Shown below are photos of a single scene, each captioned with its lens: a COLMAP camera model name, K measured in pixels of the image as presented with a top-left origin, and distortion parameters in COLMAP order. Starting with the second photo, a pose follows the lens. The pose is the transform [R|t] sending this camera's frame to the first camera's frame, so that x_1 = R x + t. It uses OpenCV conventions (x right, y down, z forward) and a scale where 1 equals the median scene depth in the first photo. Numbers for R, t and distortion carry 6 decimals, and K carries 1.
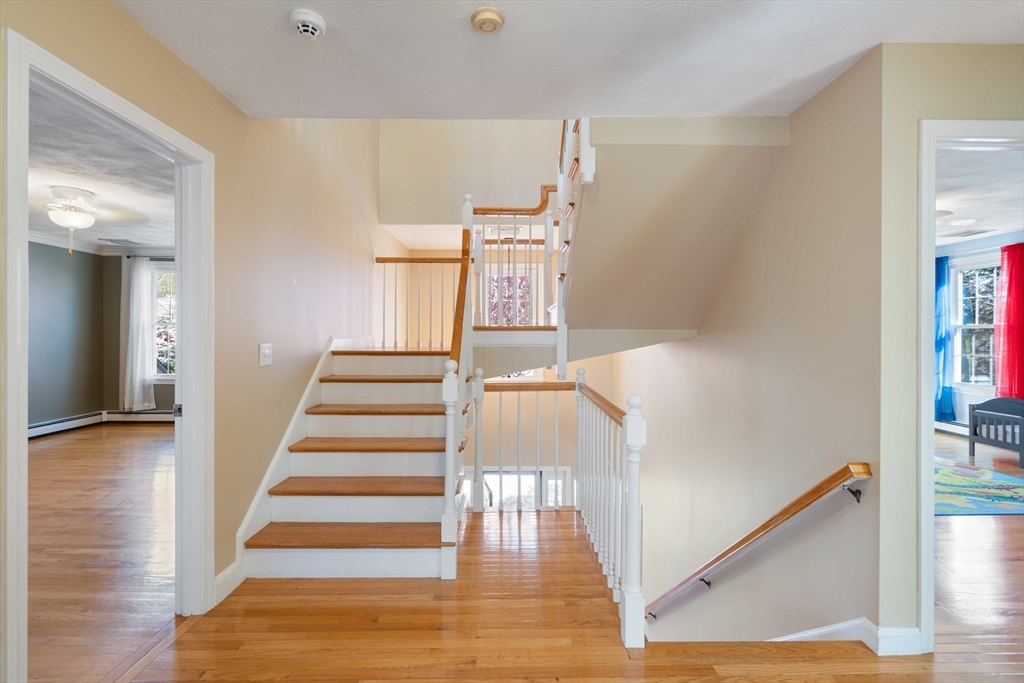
lens RADIAL K [[466.7, 0, 509.3], [0, 466.7, 337.0], [0, 0, 1]] dist [0.000981, 0.001898]
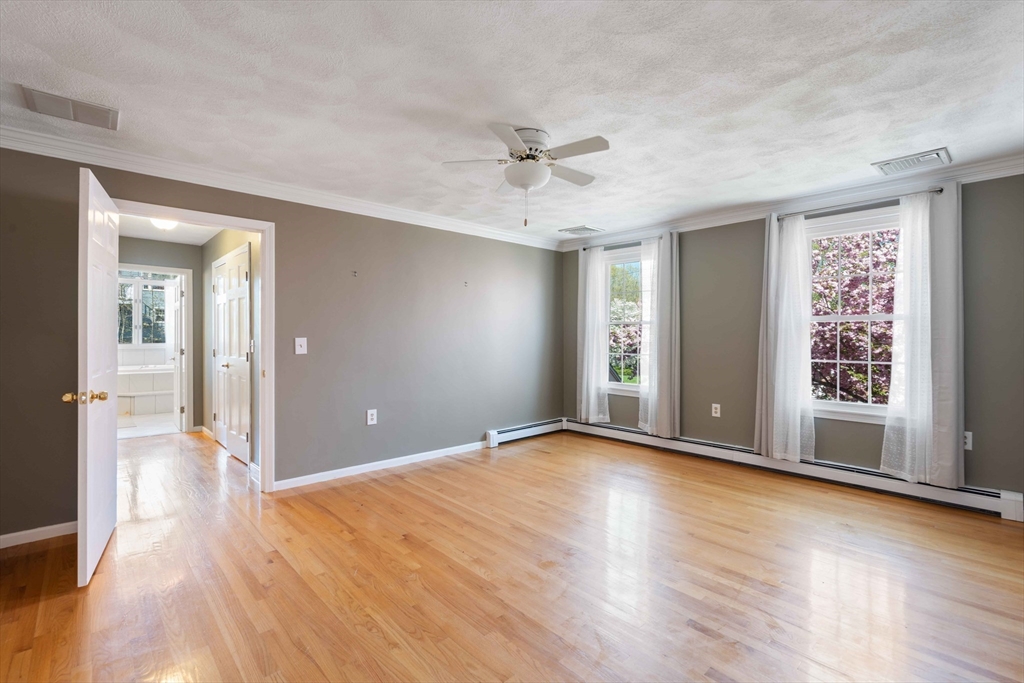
lens RADIAL K [[466.7, 0, 509.1], [0, 466.7, 338.8], [0, 0, 1]] dist [0.000981, 0.001898]
pose [[0.669446, 0.000953, -0.742860, -0.250370], [0.001858, 0.999994, 0.002958, -0.002586], [0.742859, -0.003361, 0.669440, 0.297331]]
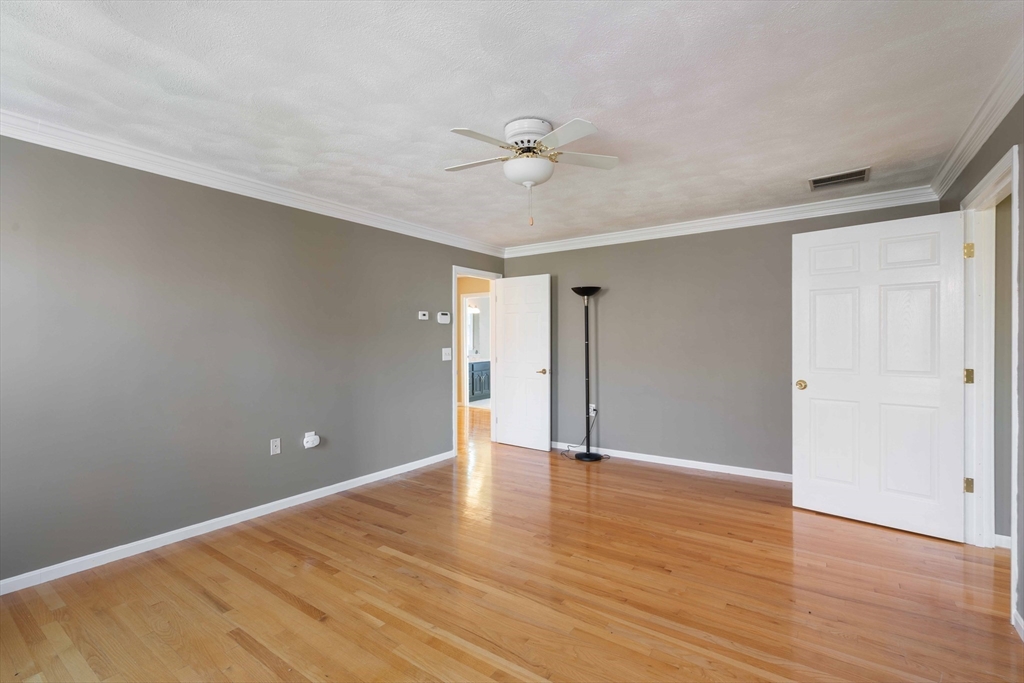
lens RADIAL K [[466.7, 0, 510.6], [0, 466.7, 339.4], [0, 0, 1]] dist [0.000981, 0.001898]
pose [[-0.814933, -0.003862, 0.579543, -0.740398], [0.001369, 0.999962, 0.008590, -0.013165], [-0.579554, 0.007794, -0.814897, 0.887935]]
